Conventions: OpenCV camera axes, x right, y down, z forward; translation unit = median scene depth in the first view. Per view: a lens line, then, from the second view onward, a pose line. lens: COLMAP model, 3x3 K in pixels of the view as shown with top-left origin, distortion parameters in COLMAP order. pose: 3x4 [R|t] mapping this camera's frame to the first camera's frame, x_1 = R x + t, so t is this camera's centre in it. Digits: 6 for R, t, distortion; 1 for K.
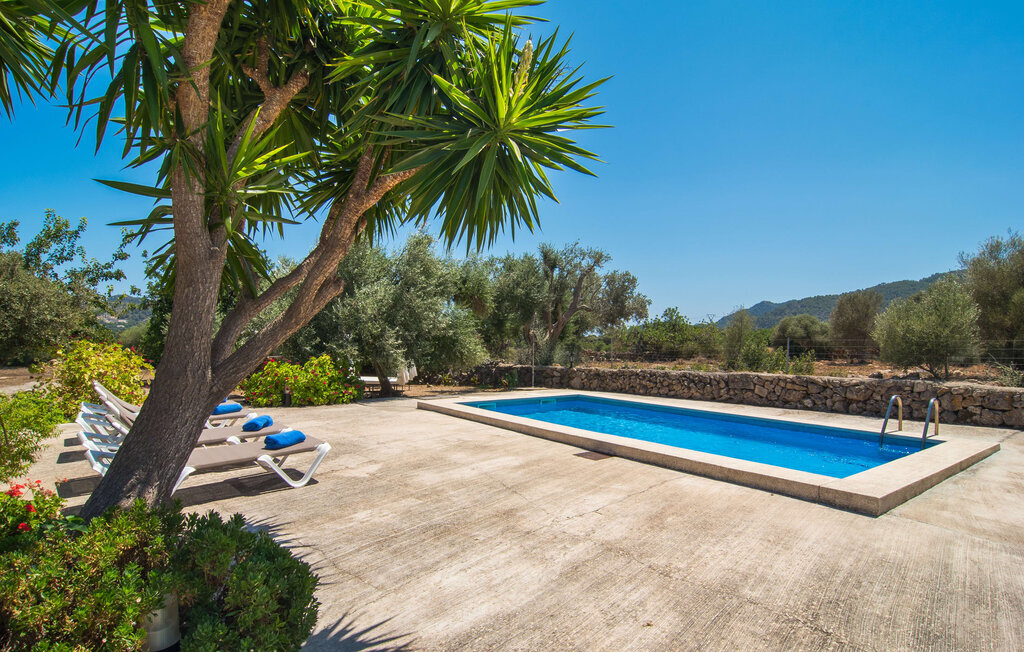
lens RADIAL K [[550.4, 0, 512.6], [0, 550.4, 322.1], [0, 0, 1]] dist [-0.003015, 0.000570]
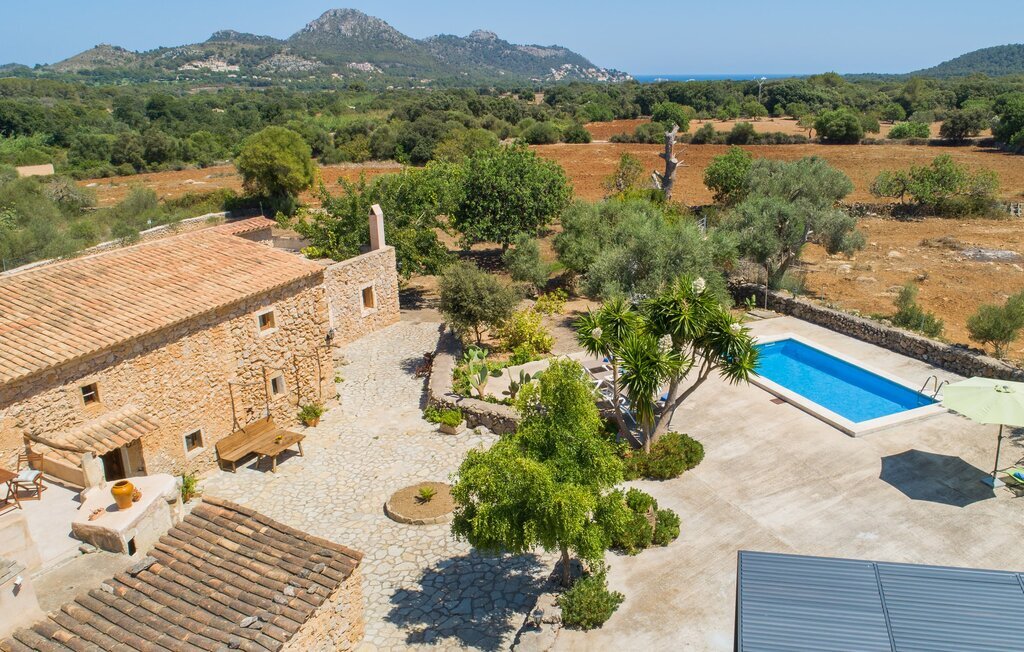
lens RADIAL K [[791.7, 0, 512.0], [0, 791.7, 326.0], [0, 0, 1]] dist [-0.001049, -0.001438]
pose [[0.954007, 0.023701, -0.298846, 0.079733], [0.080360, 0.940169, 0.331097, -1.876226], [0.288813, -0.339884, 0.895023, -3.383838]]
